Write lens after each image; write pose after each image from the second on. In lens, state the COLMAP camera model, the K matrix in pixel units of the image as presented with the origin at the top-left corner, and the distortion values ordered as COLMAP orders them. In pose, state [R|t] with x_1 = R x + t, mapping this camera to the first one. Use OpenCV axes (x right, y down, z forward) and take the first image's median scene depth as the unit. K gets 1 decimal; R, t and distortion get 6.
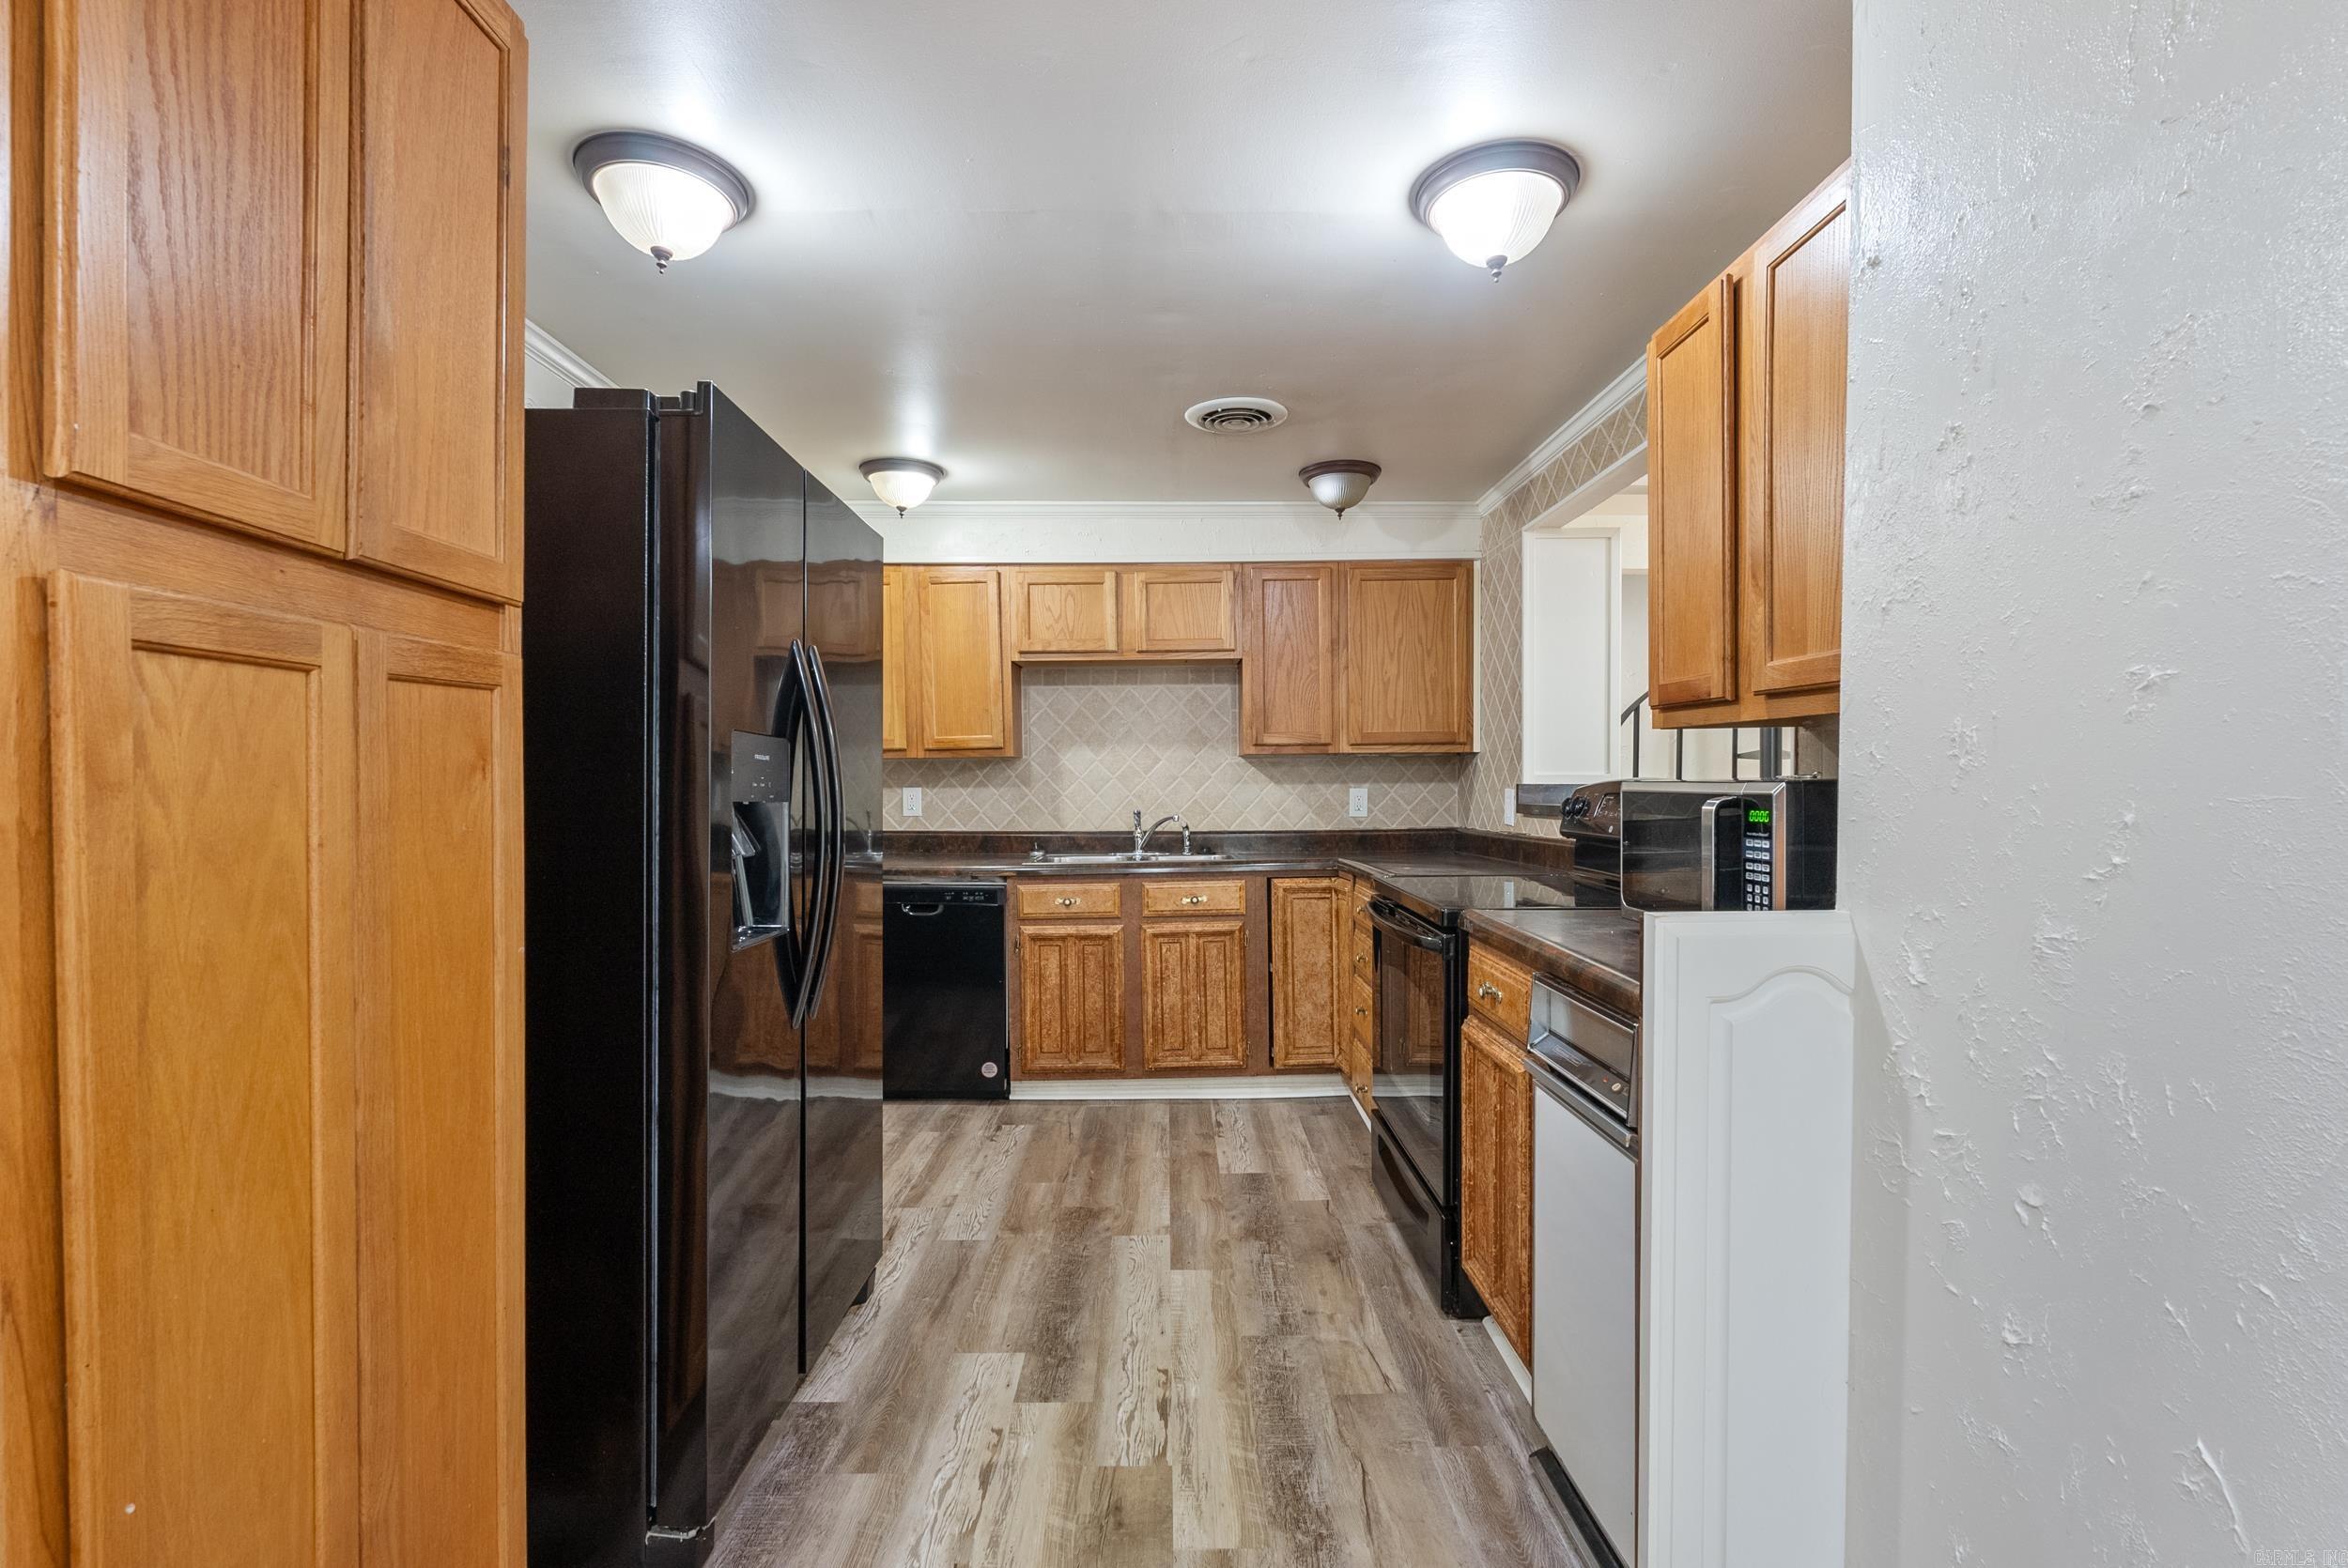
lens RADIAL K [[1041.6, 0, 1170.2], [0, 1041.6, 783.0], [0, 0, 1]] dist [0.002726, 0.000459]
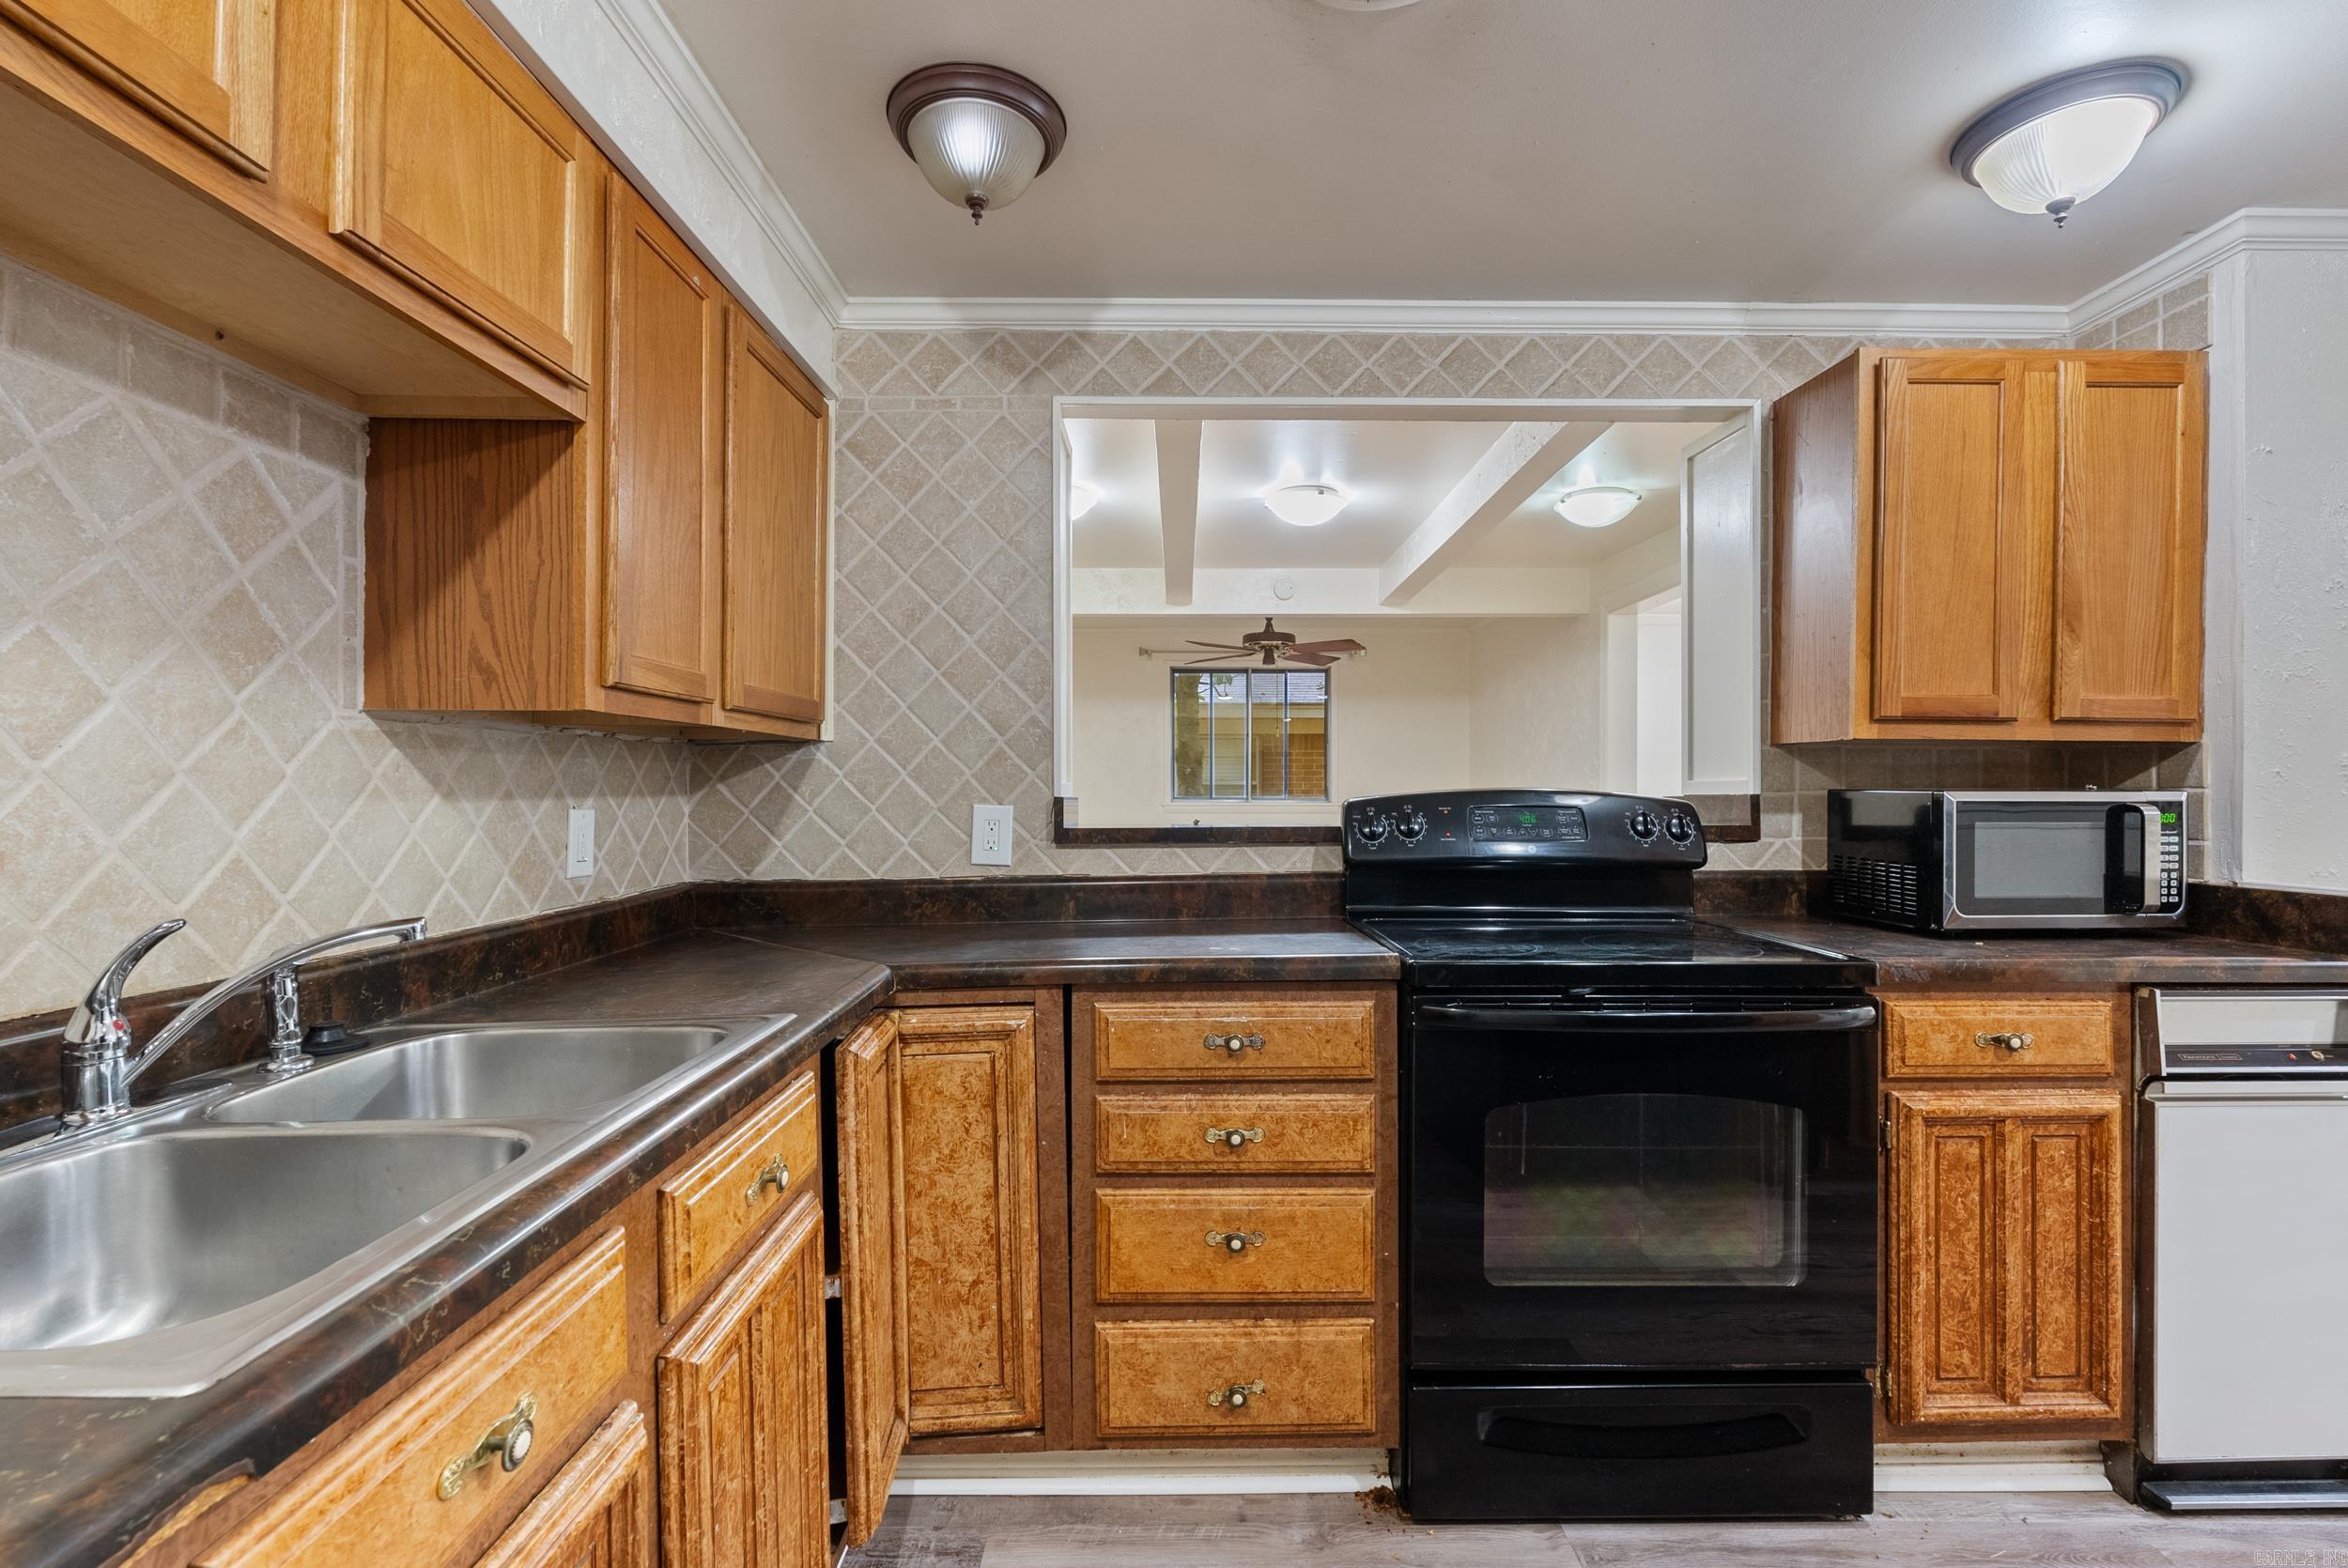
lens RADIAL K [[1041.6, 0, 1178.7], [0, 1041.6, 778.6], [0, 0, 1]] dist [0.002726, 0.000459]
pose [[0.003568, 0.017326, 0.999844, -0.245057], [0.003538, 0.999843, -0.017338, 0.000770], [-0.999987, 0.003599, 0.003506, 0.754718]]
